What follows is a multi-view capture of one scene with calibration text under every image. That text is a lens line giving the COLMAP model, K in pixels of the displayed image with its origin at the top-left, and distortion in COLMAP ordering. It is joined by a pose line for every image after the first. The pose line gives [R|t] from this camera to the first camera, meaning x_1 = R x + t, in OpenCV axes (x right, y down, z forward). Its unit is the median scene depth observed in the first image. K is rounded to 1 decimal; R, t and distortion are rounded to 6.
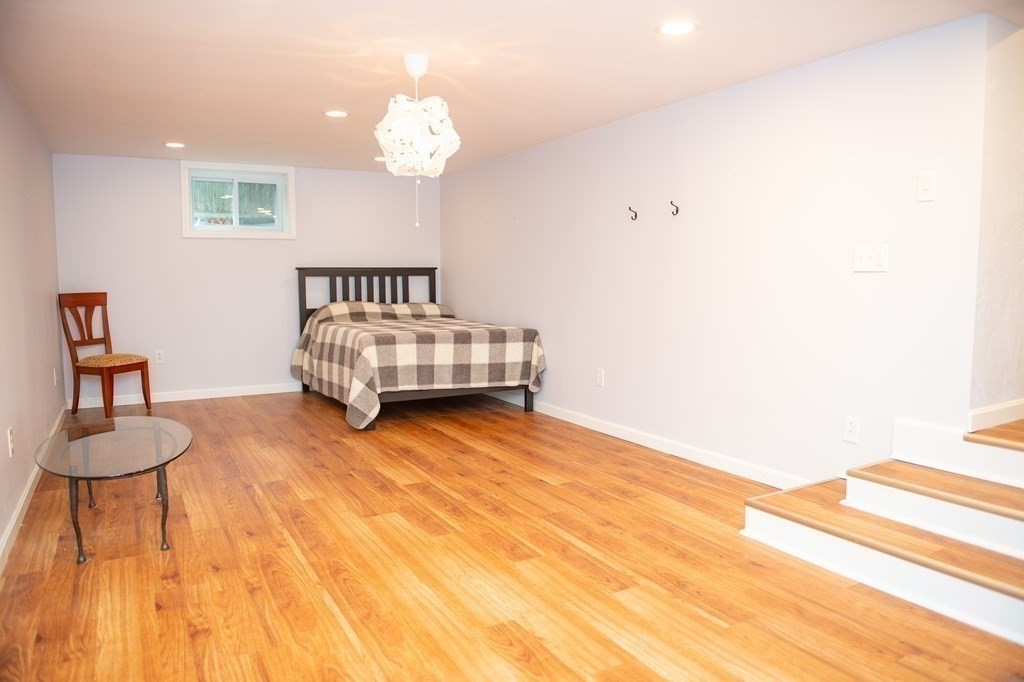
lens RADIAL K [[689.7, 0, 515.9], [0, 689.7, 338.9], [0, 0, 1]] dist [0.005627, -0.007176]
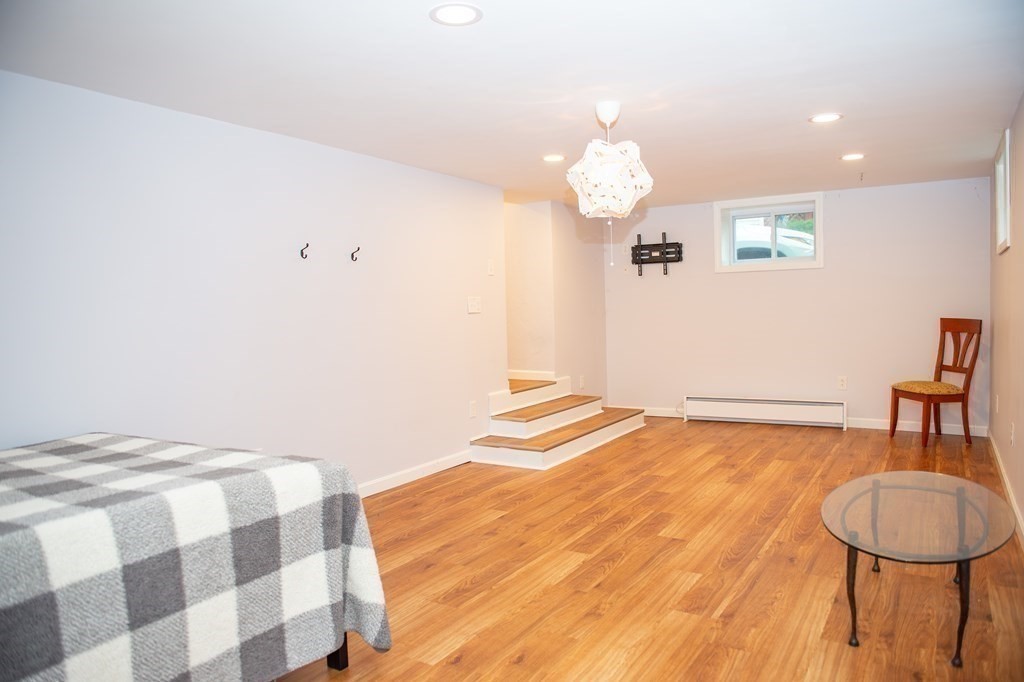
lens RADIAL K [[689.7, 0, 515.9], [0, 689.7, 340.2], [0, 0, 1]] dist [0.005627, -0.007176]
pose [[-0.479401, -0.019606, 0.877377, -0.944270], [0.107304, 0.990940, 0.080775, -0.145175], [-0.871011, 0.132869, -0.472954, 1.571311]]
